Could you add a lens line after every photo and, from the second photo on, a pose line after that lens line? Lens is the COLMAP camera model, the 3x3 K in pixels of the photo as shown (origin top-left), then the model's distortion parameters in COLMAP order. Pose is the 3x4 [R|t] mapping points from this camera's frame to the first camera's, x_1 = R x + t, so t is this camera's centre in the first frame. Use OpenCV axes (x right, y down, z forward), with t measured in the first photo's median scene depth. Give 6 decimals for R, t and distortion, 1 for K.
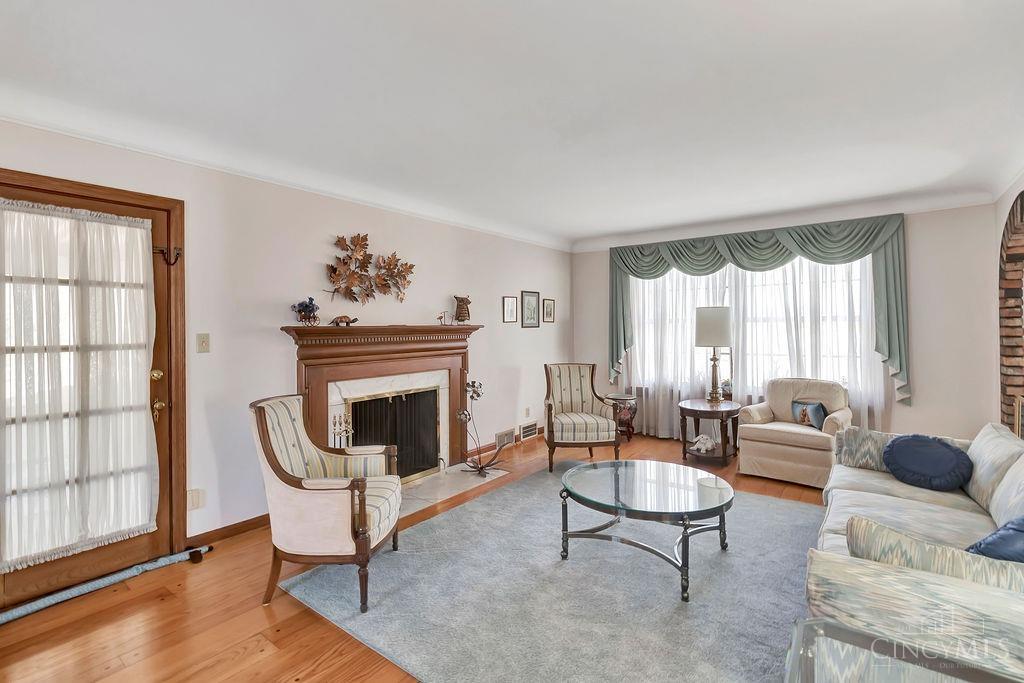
lens RADIAL K [[481.5, 0, 505.5], [0, 481.5, 329.4], [0, 0, 1]] dist [0.001314, 0.000104]
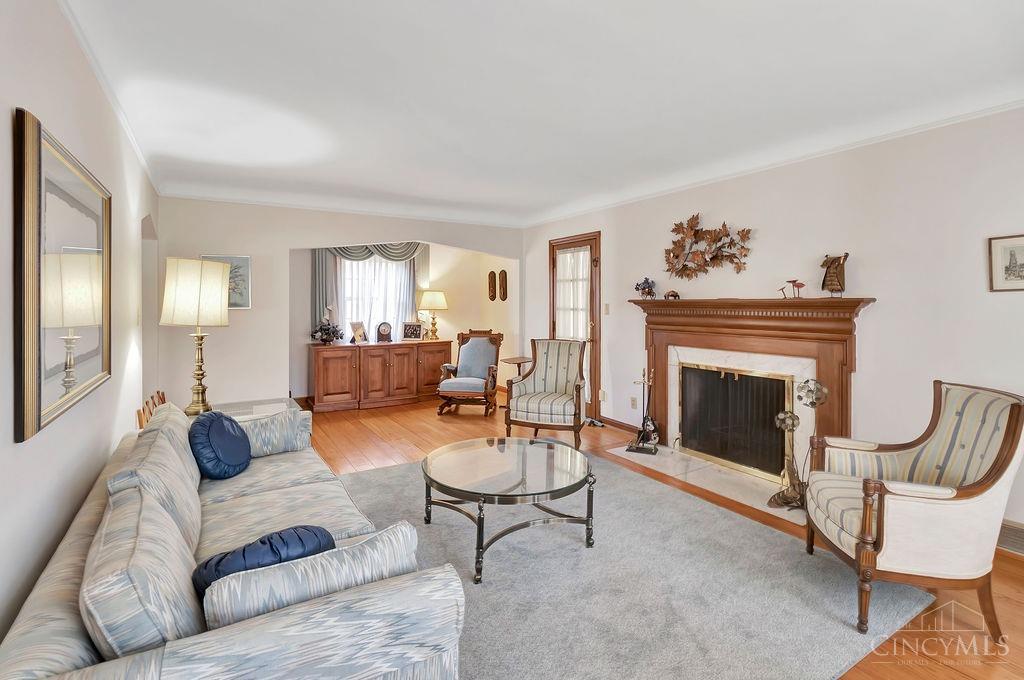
lens RADIAL K [[489.9, 0, 509.6], [0, 489.9, 297.1], [0, 0, 1]] dist [0.002528, 0.000308]
pose [[-0.368323, 0.004942, -0.929685, 0.883618], [0.004612, 0.999983, 0.003488, -0.017523], [0.929686, -0.003003, -0.368340, 1.018845]]
